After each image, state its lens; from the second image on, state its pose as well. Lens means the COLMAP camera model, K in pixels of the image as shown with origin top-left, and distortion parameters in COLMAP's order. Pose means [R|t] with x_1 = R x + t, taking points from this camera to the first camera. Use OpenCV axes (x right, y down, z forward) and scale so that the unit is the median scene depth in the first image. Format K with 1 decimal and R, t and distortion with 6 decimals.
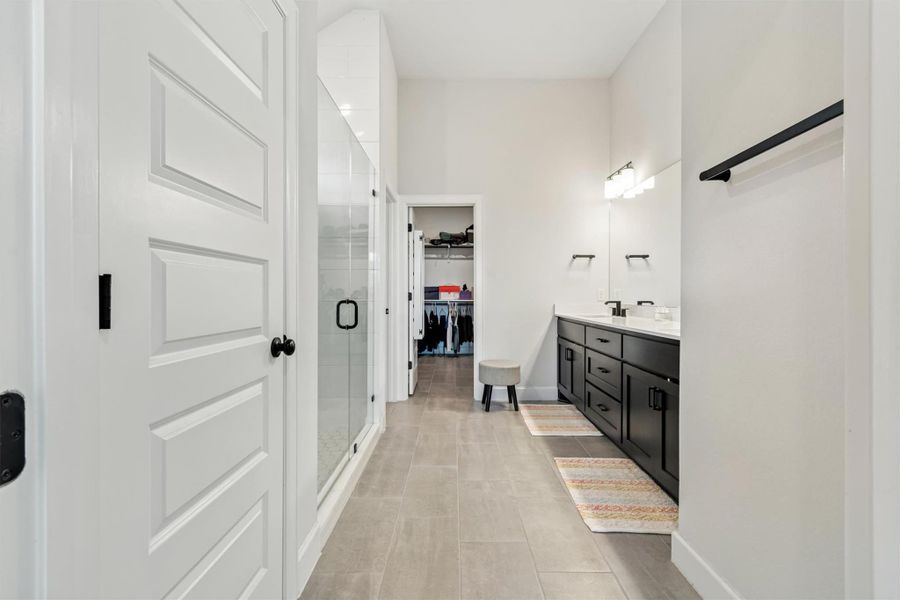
lens RADIAL K [[405.4, 0, 456.8], [0, 405.4, 298.7], [0, 0, 1]] dist [-0.000415, -0.000036]
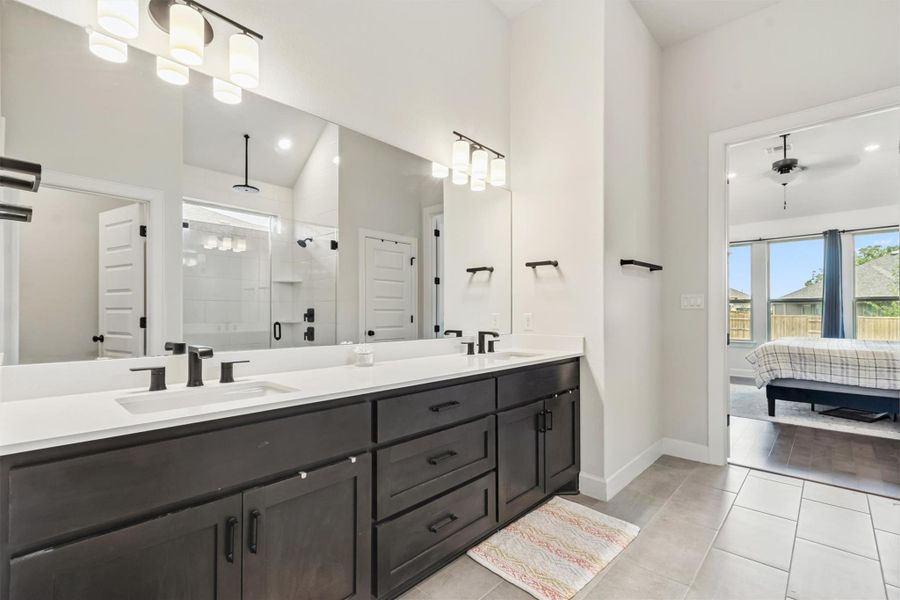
lens RADIAL K [[405.4, 0, 456.8], [0, 405.4, 298.7], [0, 0, 1]] dist [-0.000415, -0.000036]
pose [[-0.723515, 0.004500, 0.690294, -0.072690], [0.000174, 0.999980, -0.006335, -0.063504], [-0.690309, -0.004463, -0.723501, 1.716250]]
